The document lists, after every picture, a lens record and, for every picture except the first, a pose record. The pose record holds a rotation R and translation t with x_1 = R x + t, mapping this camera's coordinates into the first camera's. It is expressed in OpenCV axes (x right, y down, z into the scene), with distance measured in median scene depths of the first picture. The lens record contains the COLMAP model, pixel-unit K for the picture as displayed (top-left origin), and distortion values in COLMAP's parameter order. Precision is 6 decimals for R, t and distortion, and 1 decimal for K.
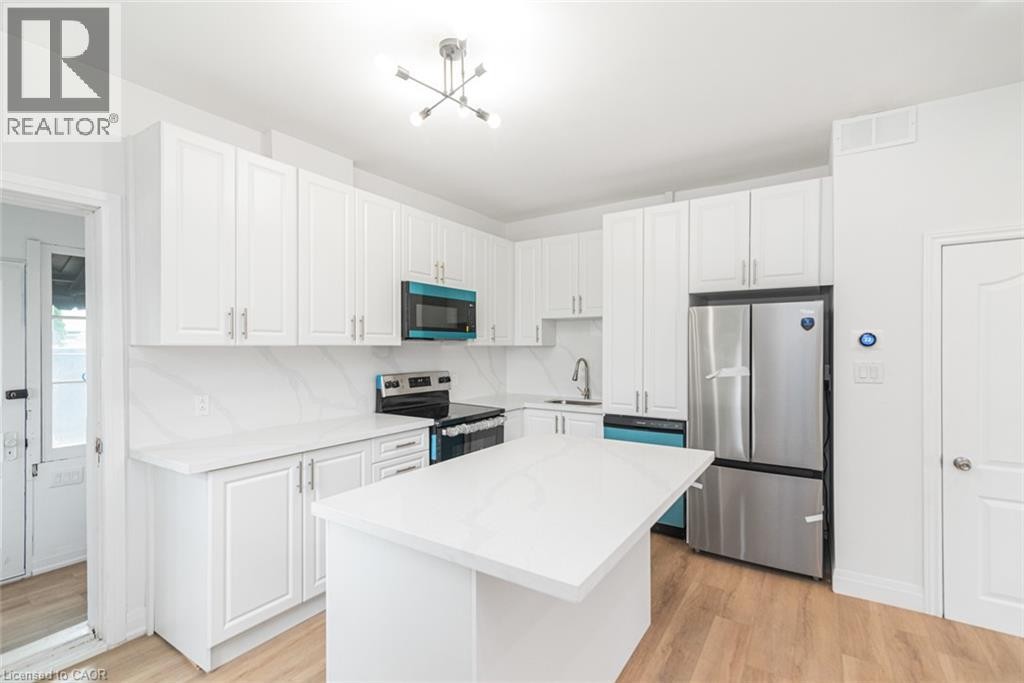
lens RADIAL K [[469.6, 0, 516.6], [0, 469.6, 342.5], [0, 0, 1]] dist [0.005286, 0.000296]
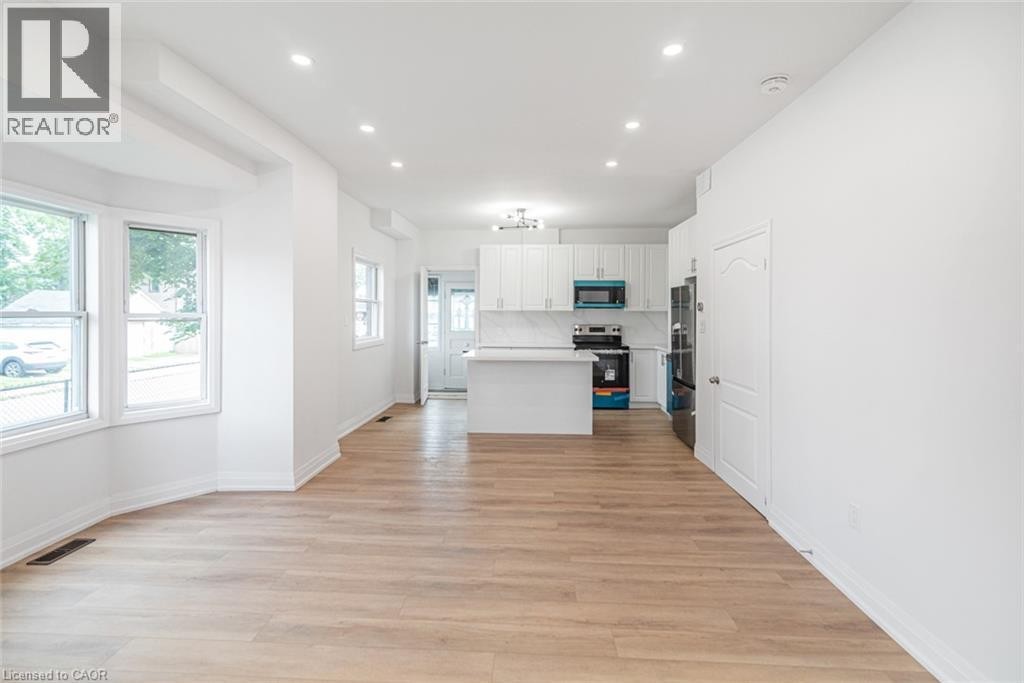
lens RADIAL K [[475.6, 0, 511.5], [0, 475.6, 318.2], [0, 0, 1]] dist [-0.000201, 0.000138]
pose [[0.516800, 0.012557, -0.856014, 1.531750], [0.002398, 0.999867, 0.016115, 0.005010], [0.856103, -0.010381, 0.516701, -0.379122]]
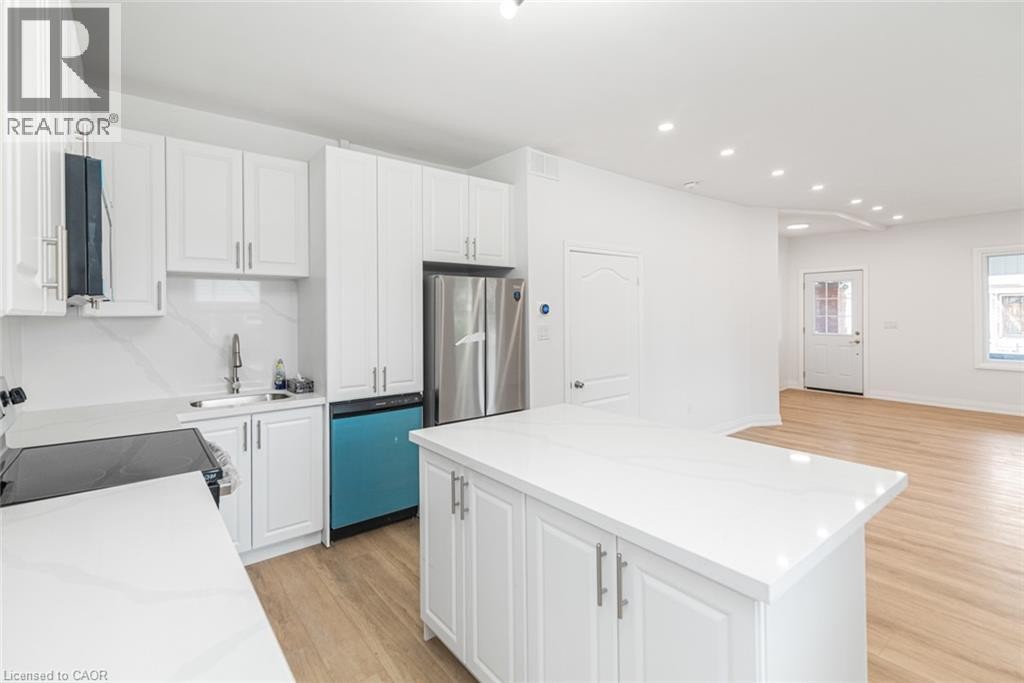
lens RADIAL K [[465.7, 0, 512.5], [0, 465.7, 309.8], [0, 0, 1]] dist [0.000322, 0.000061]
pose [[0.300728, 0.006762, 0.953686, -0.526076], [0.002168, 0.999967, -0.007774, 0.005991], [-0.953707, 0.004405, 0.300704, 0.561074]]
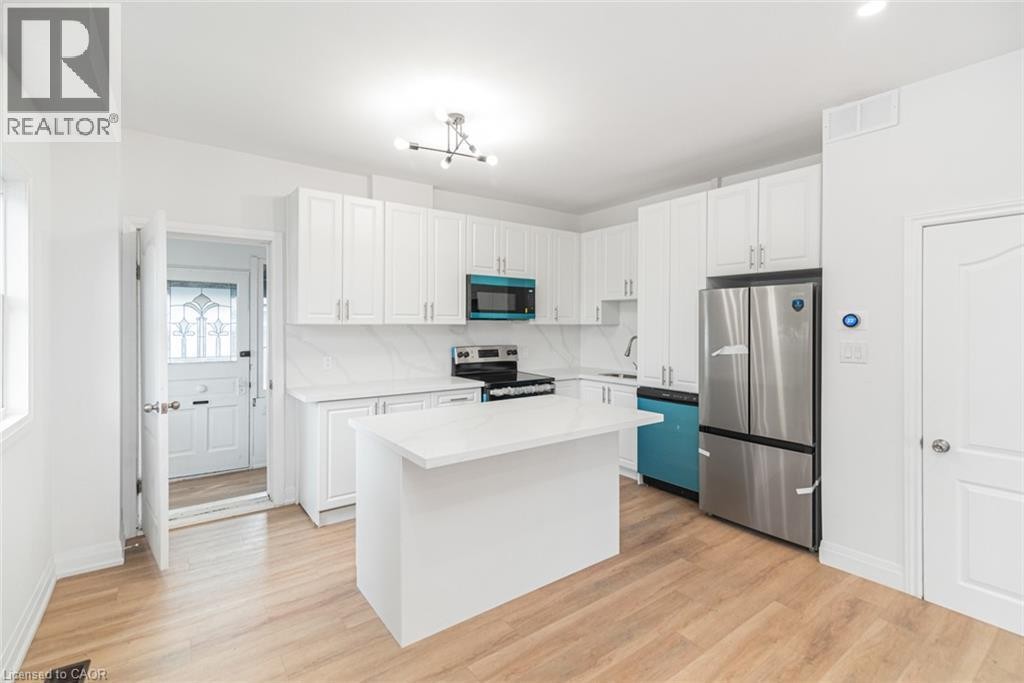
lens RADIAL K [[475.6, 0, 511.5], [0, 475.6, 318.2], [0, 0, 1]] dist [-0.000201, 0.000138]
pose [[0.937546, -0.001248, -0.347860, 0.344052], [0.000087, 0.999994, -0.003354, -0.006298], [0.347862, 0.003114, 0.937541, -0.194469]]
